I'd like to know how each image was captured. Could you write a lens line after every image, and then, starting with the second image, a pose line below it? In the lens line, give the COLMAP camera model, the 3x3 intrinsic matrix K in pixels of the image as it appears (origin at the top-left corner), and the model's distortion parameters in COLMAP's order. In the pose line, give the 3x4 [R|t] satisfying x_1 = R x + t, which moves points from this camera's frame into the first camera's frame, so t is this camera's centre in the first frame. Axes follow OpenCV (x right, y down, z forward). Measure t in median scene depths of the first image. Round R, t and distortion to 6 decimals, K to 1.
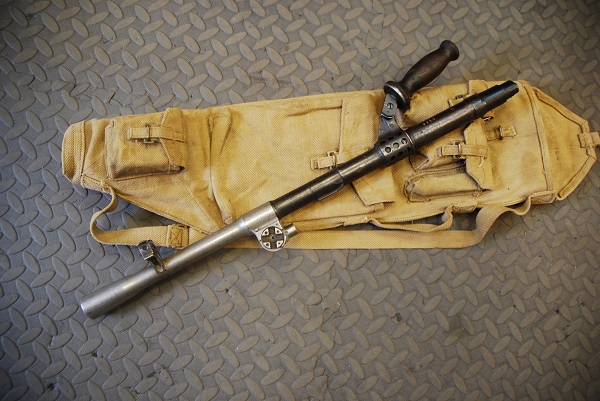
lens RADIAL K [[441.6, 0, 300.0], [0, 441.6, 200.5], [0, 0, 1]] dist [-0.175360, 0.131913]
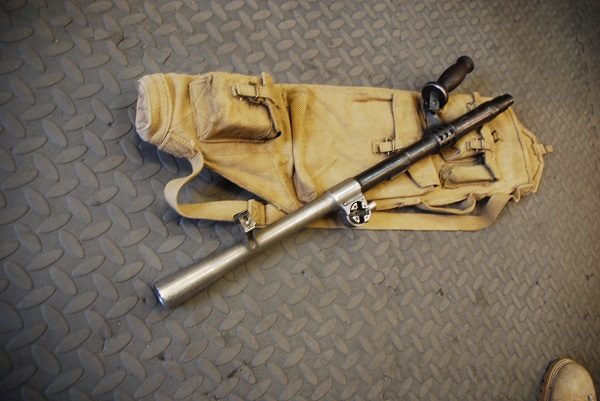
lens RADIAL K [[441.6, 0, 300.0], [0, 441.6, 200.5], [0, 0, 1]] dist [-0.175360, 0.131913]
pose [[0.920059, 0.026309, 0.390895, -0.544343], [0.018100, 0.993823, -0.109492, 0.154965], [-0.391361, 0.107815, 0.913900, 0.121073]]
